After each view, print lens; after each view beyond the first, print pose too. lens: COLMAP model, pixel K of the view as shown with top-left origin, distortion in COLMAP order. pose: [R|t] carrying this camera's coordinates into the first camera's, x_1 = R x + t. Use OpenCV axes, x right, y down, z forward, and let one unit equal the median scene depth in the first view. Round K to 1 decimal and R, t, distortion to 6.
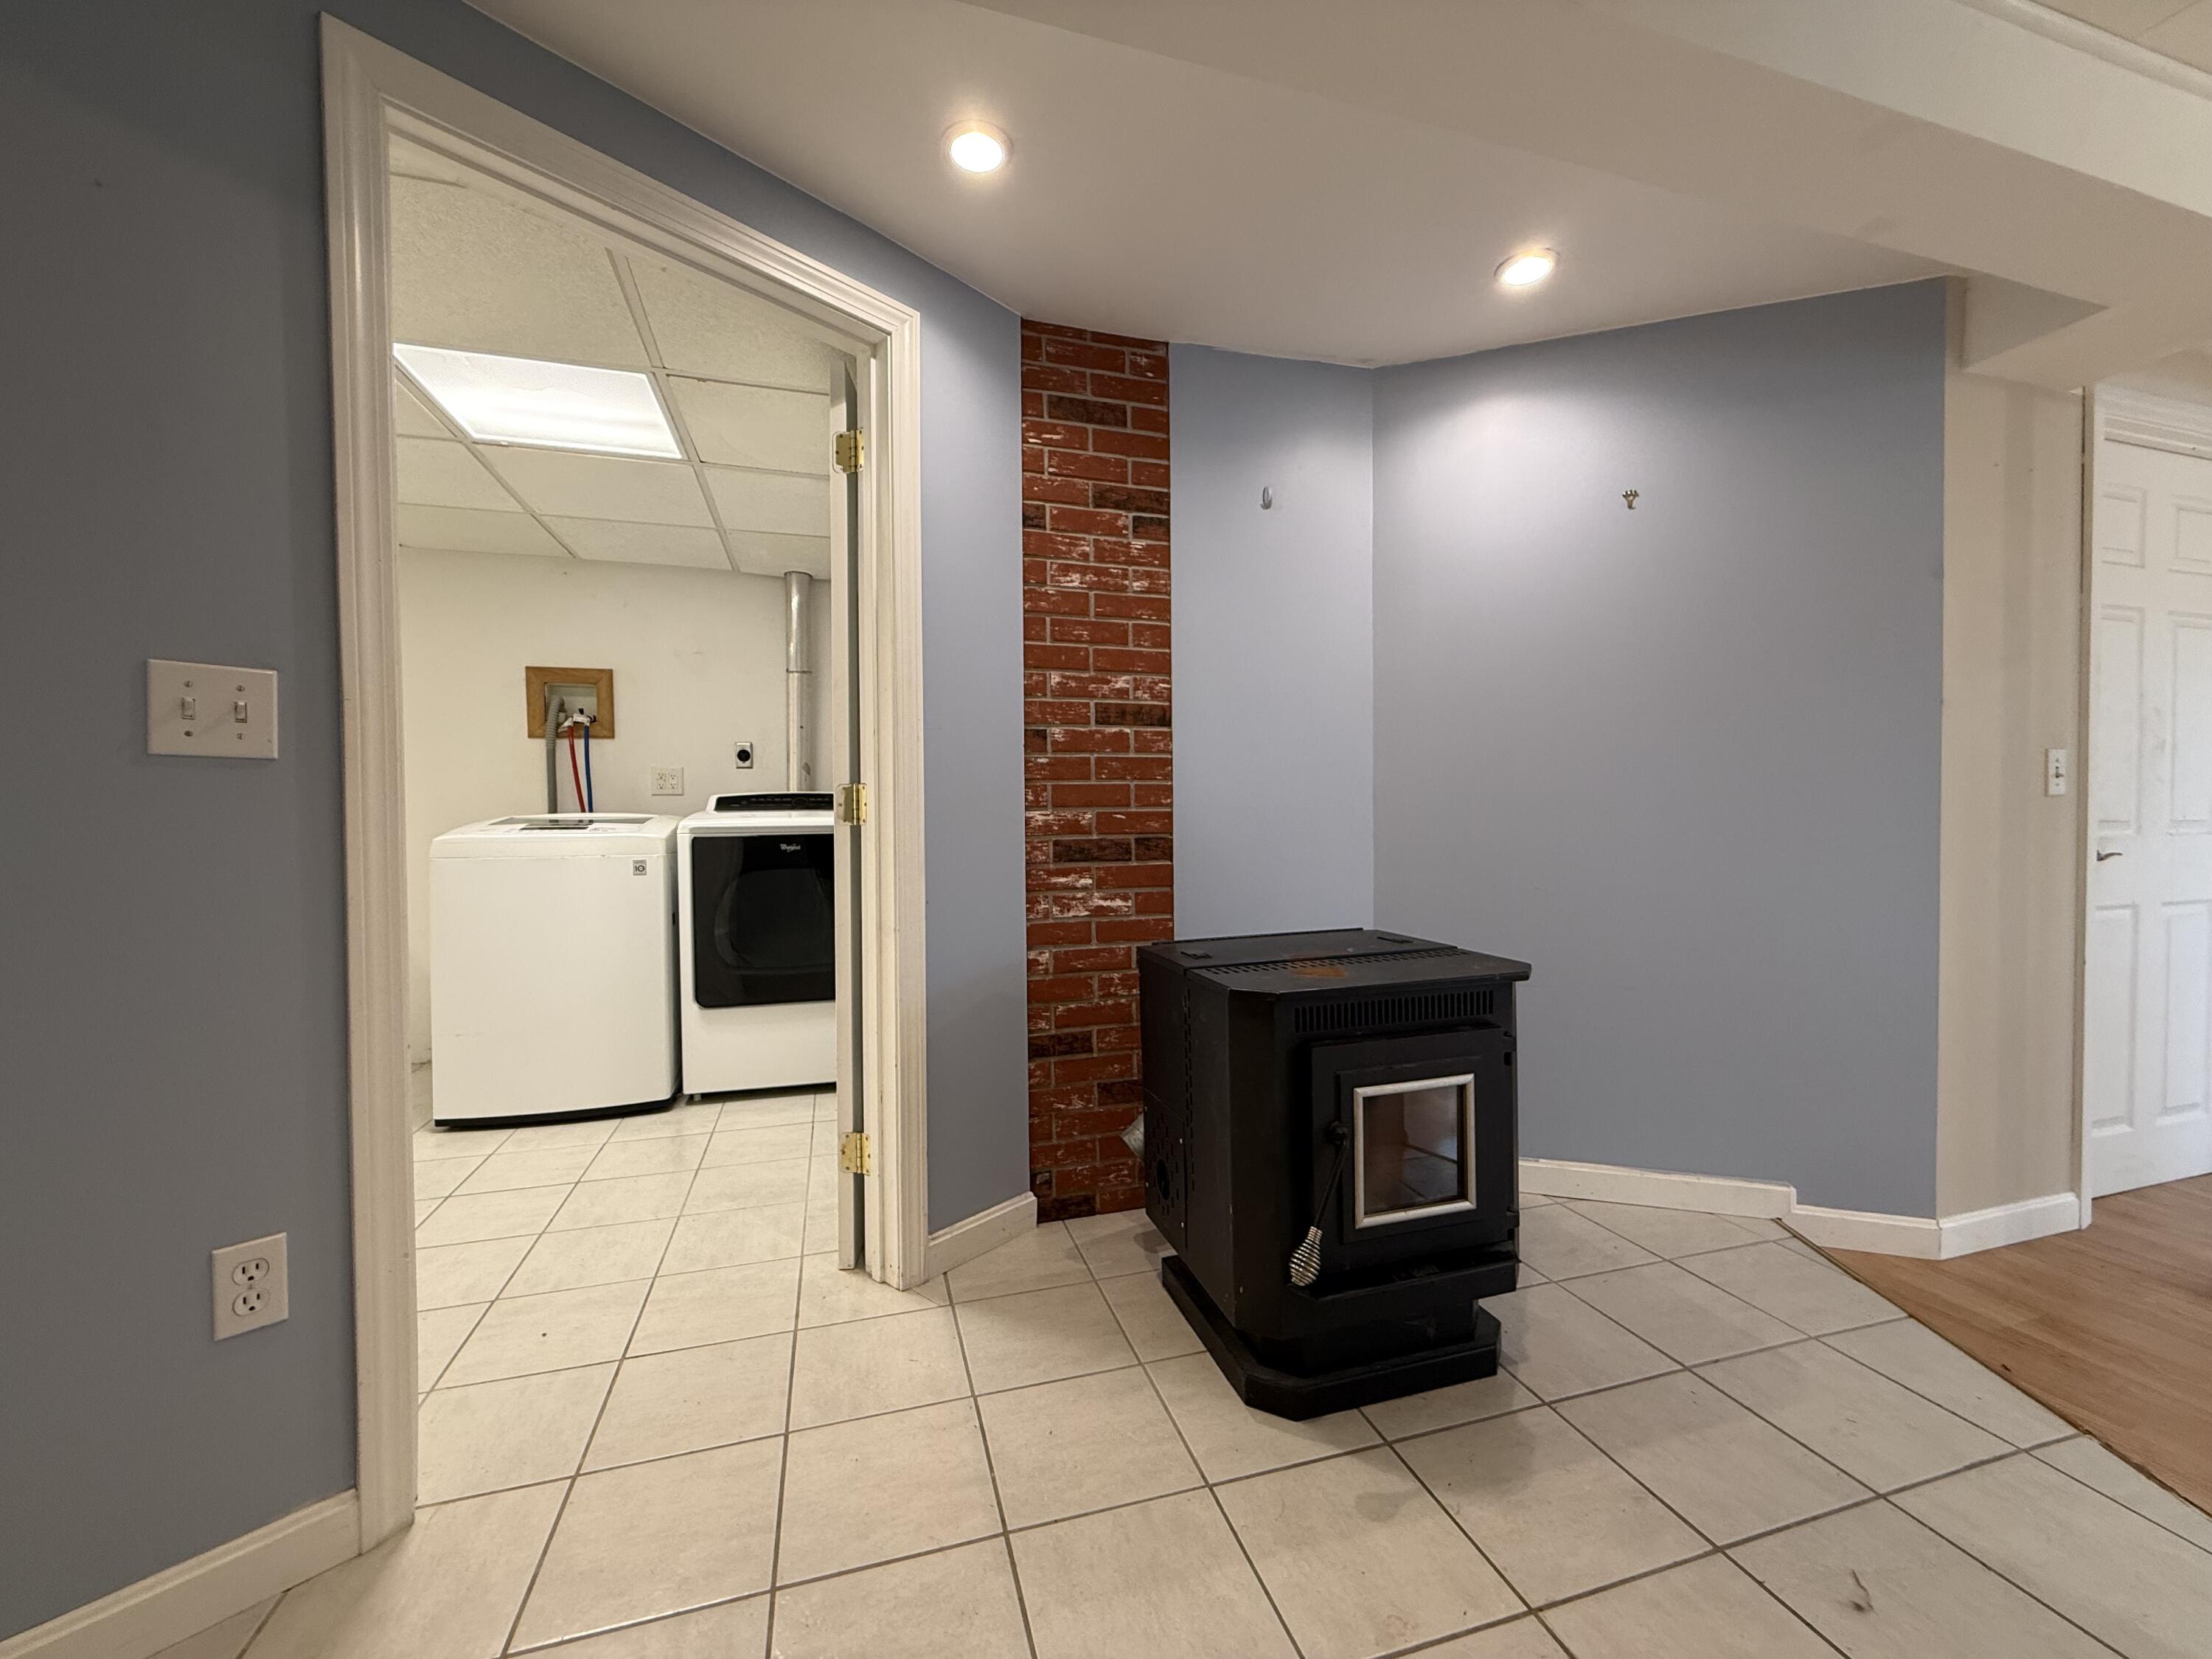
lens RADIAL K [[880.2, 0, 1092.0], [0, 880.2, 827.4], [0, 0, 1]] dist [-0.001202, 0.000070]
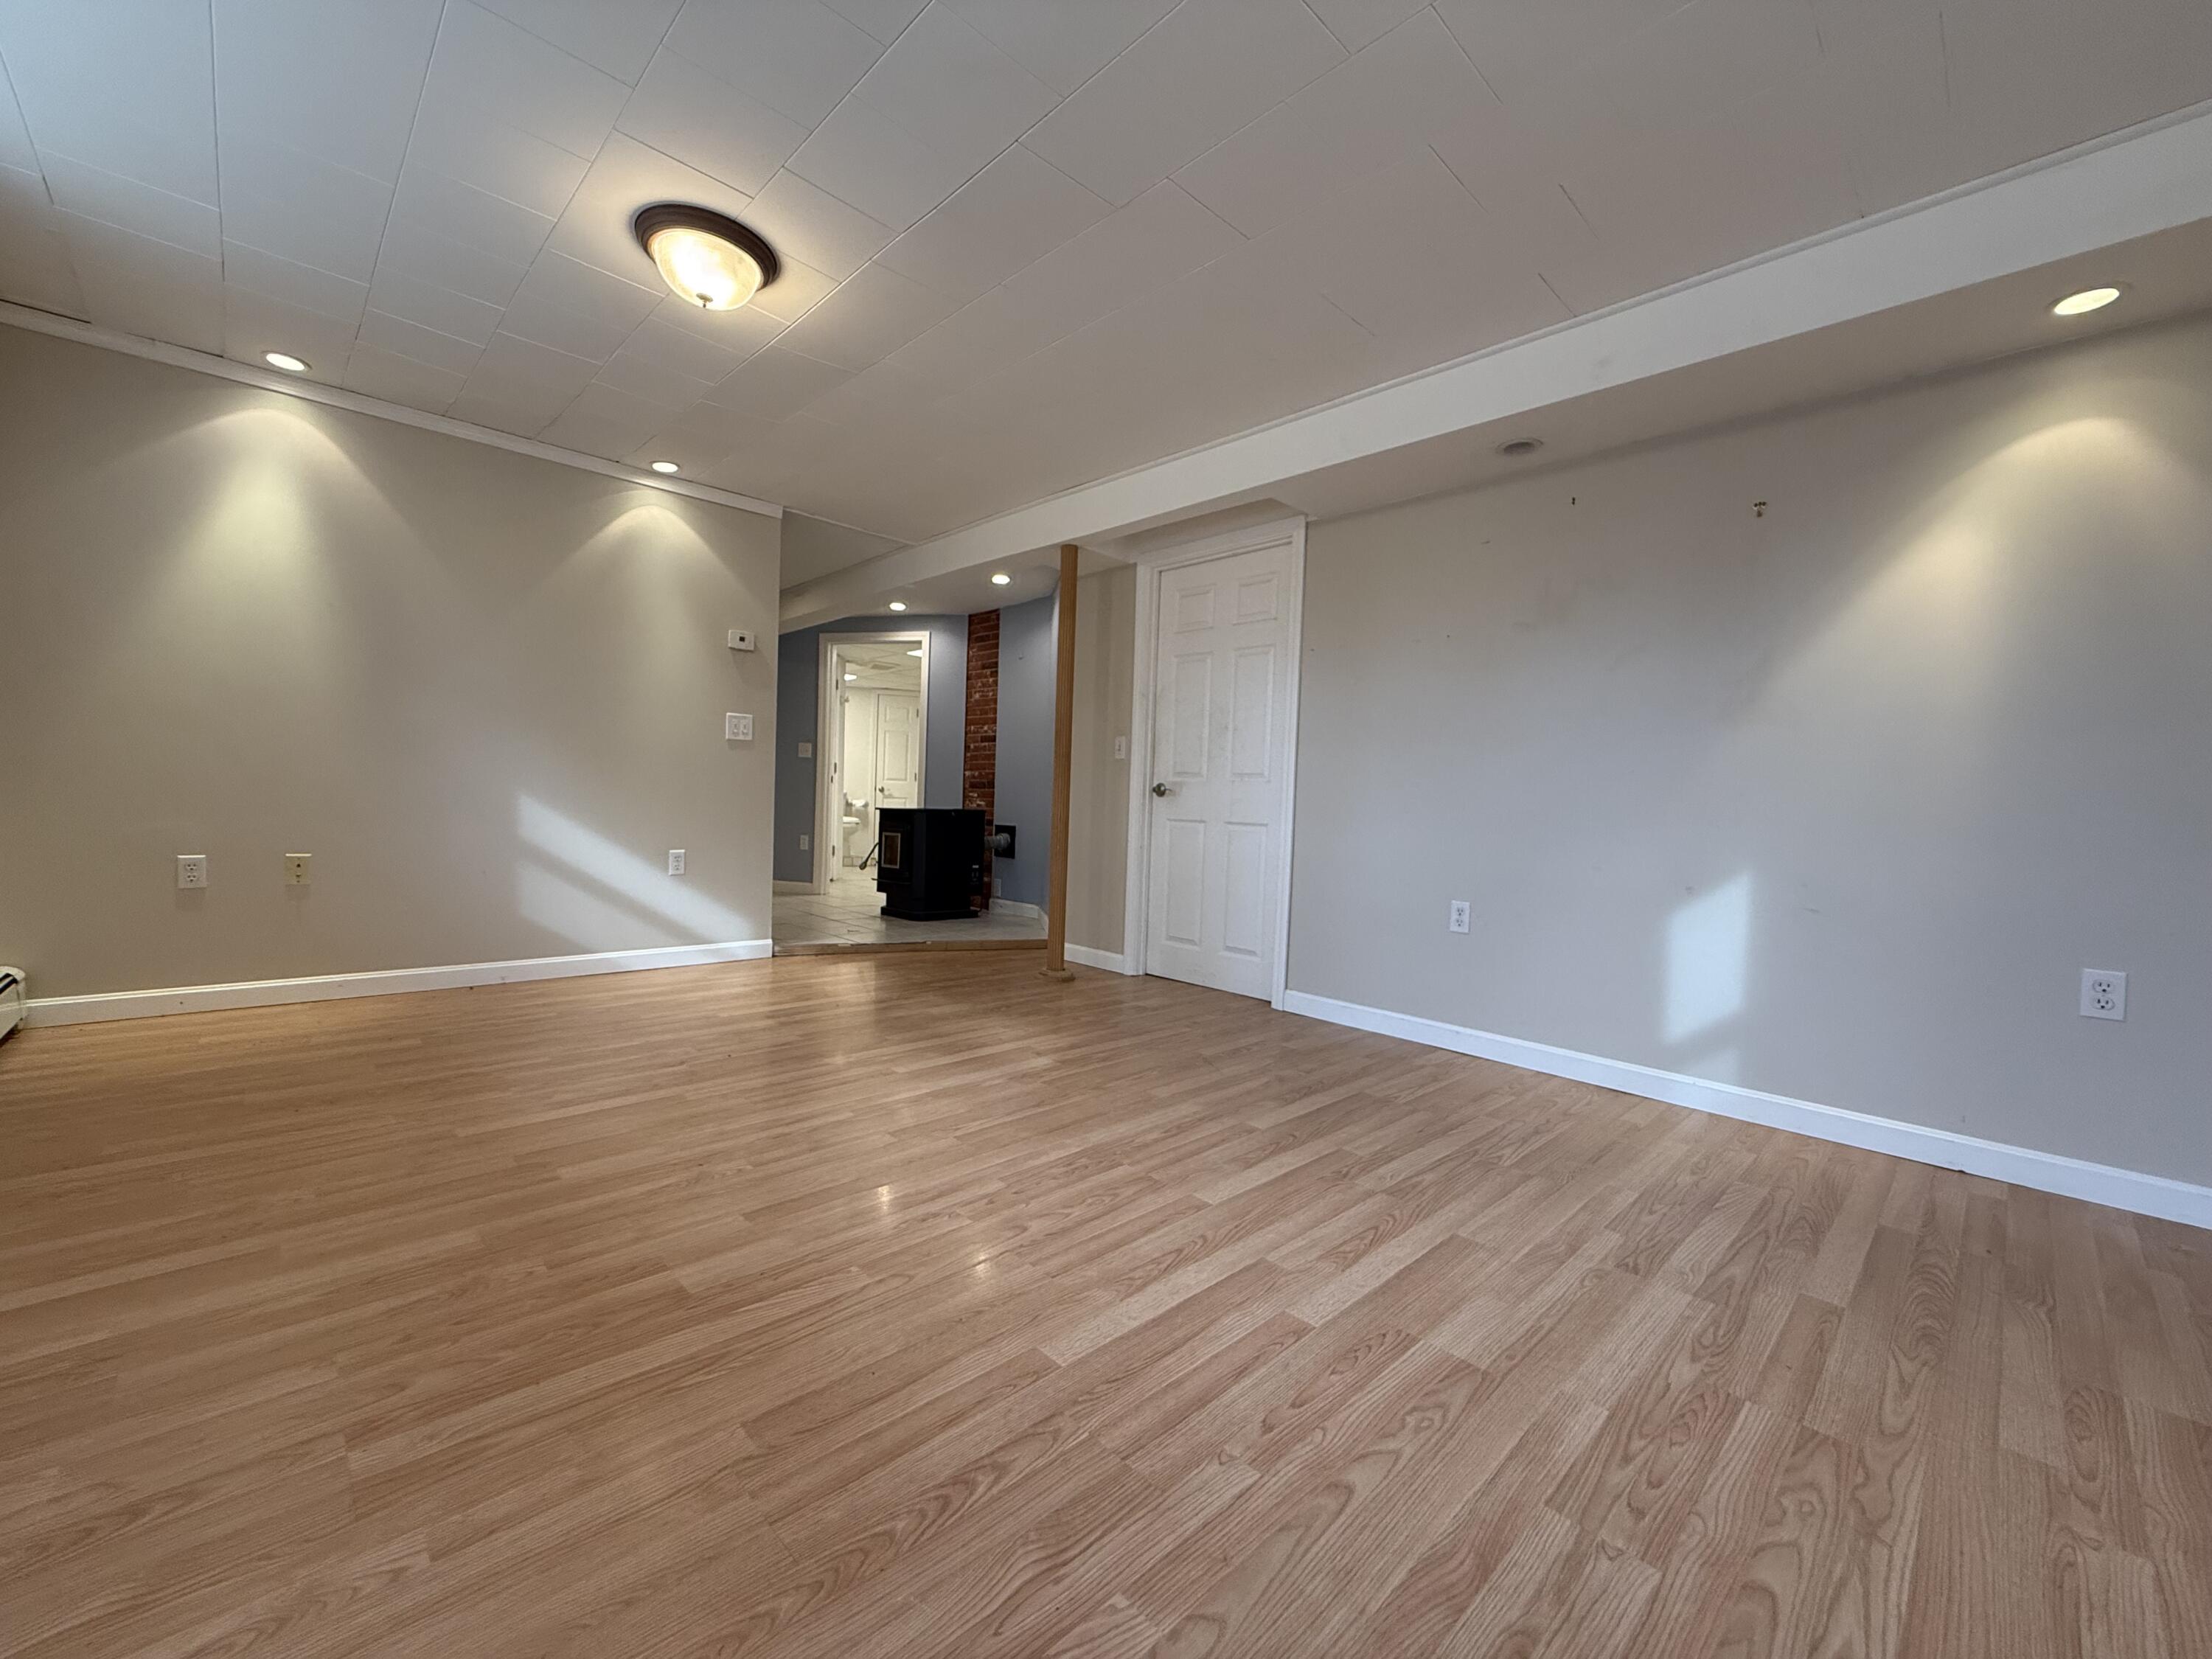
lens RADIAL K [[880.2, 0, 1100.9], [0, 880.2, 825.8], [0, 0, 1]] dist [-0.001202, 0.000070]
pose [[0.452276, 0.046108, -0.890685, 2.818910], [-0.057275, 0.998103, 0.022585, 0.072059], [0.890037, 0.040799, 0.454059, 0.020005]]
